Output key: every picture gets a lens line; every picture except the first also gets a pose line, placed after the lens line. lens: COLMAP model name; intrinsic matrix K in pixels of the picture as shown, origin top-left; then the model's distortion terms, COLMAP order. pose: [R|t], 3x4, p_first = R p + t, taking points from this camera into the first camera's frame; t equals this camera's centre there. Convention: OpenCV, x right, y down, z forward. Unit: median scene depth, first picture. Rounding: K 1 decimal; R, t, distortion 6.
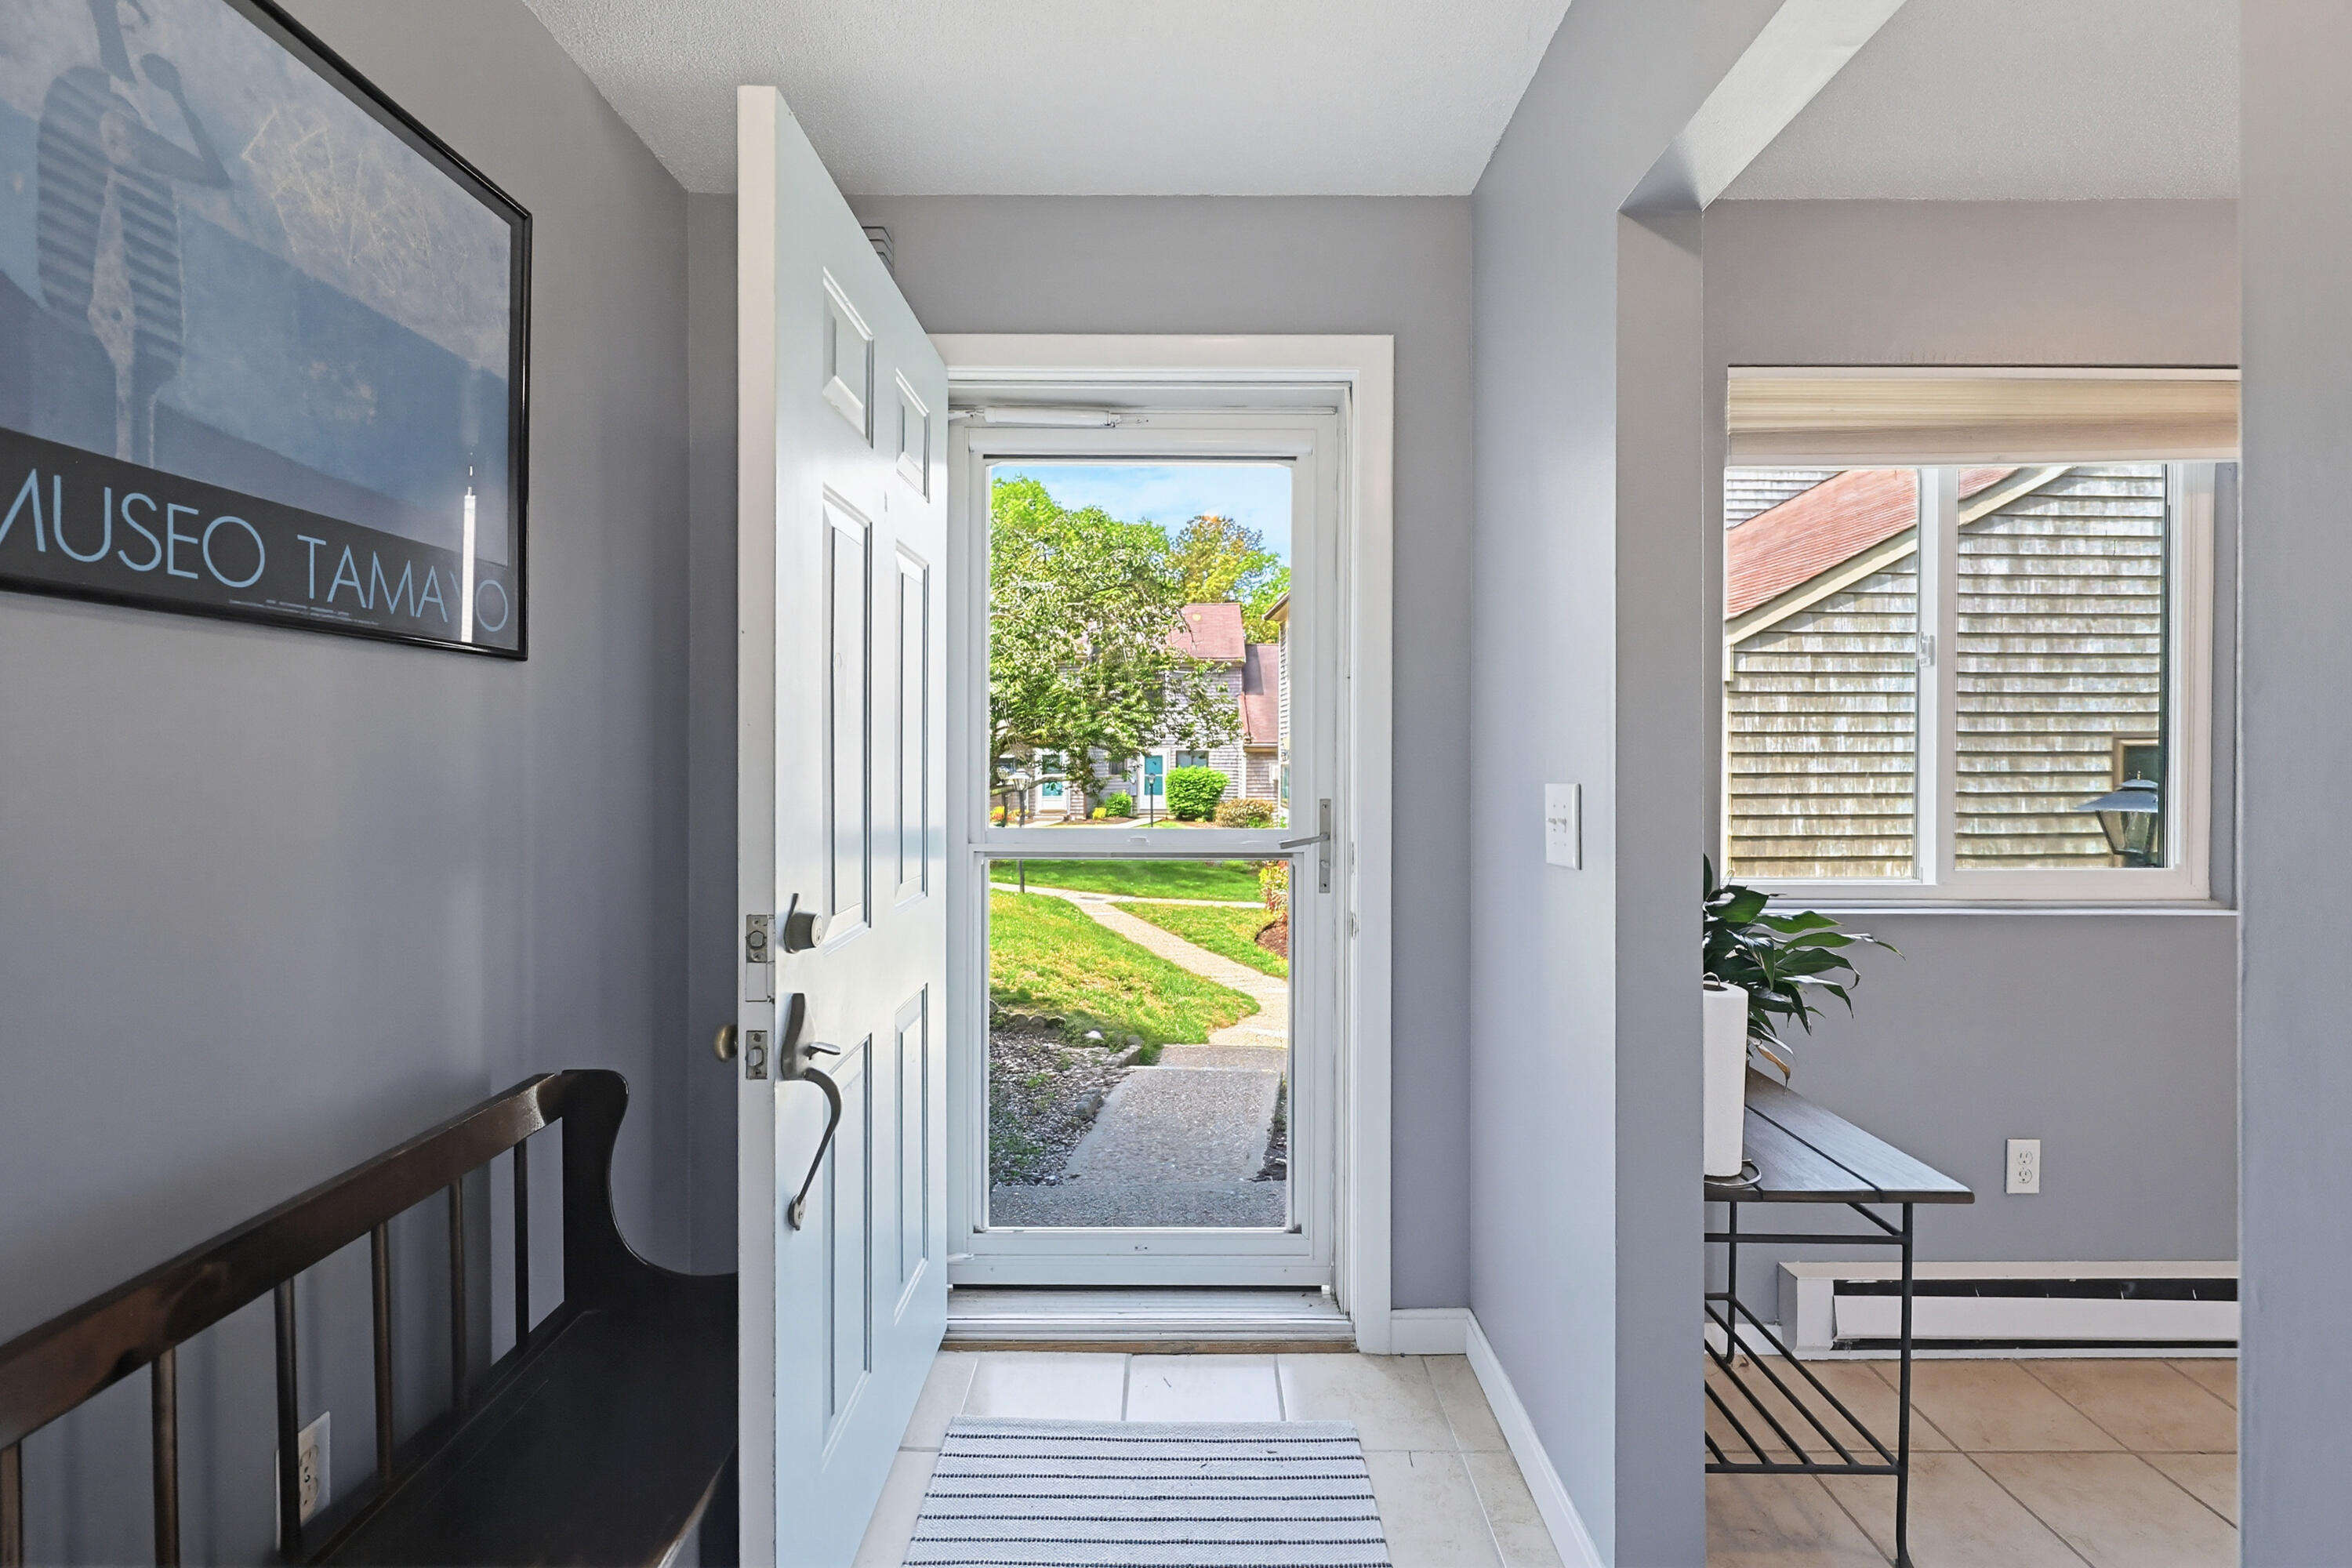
lens RADIAL K [[1018.1, 0, 1180.6], [0, 1018.1, 777.6], [0, 0, 1]] dist [0.010154, 0.000589]
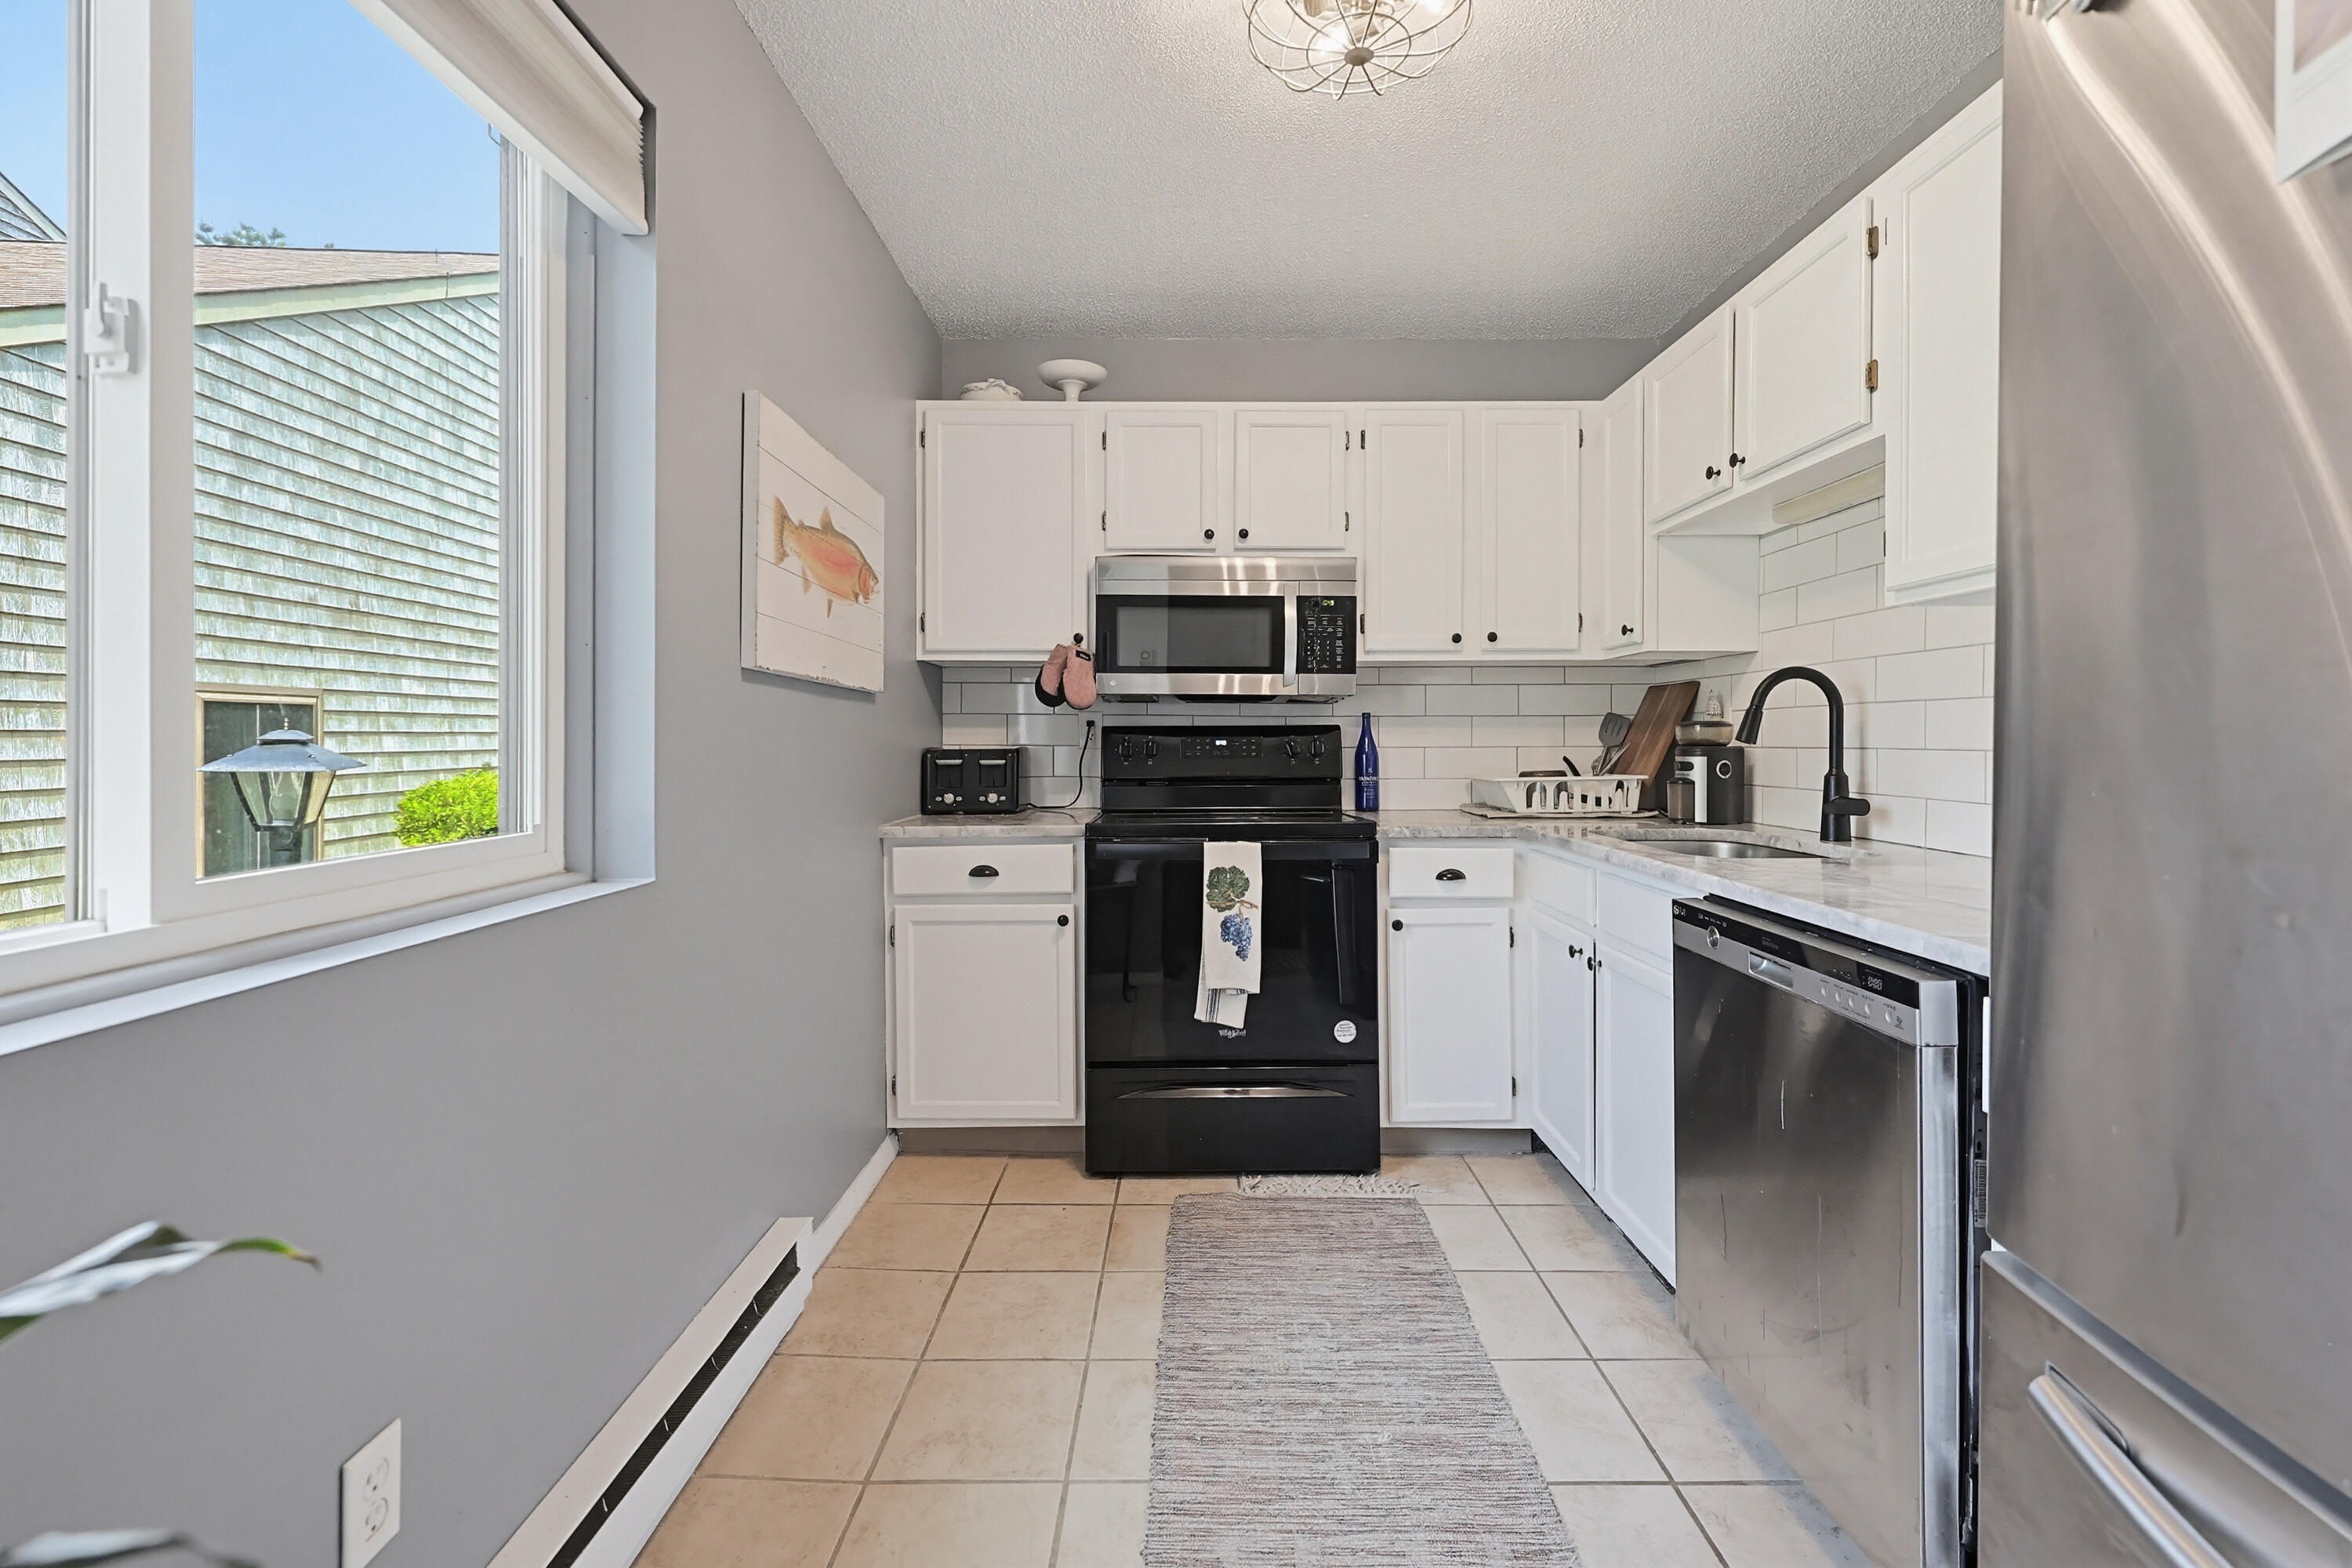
lens RADIAL K [[1018.1, 0, 1180.6], [0, 1018.1, 777.6], [0, 0, 1]] dist [0.010154, 0.000589]
pose [[0.031303, -0.032934, 0.998967, 0.190049], [0.010080, 0.999417, 0.032633, 0.020856], [-0.999459, 0.009048, 0.031617, 0.309785]]
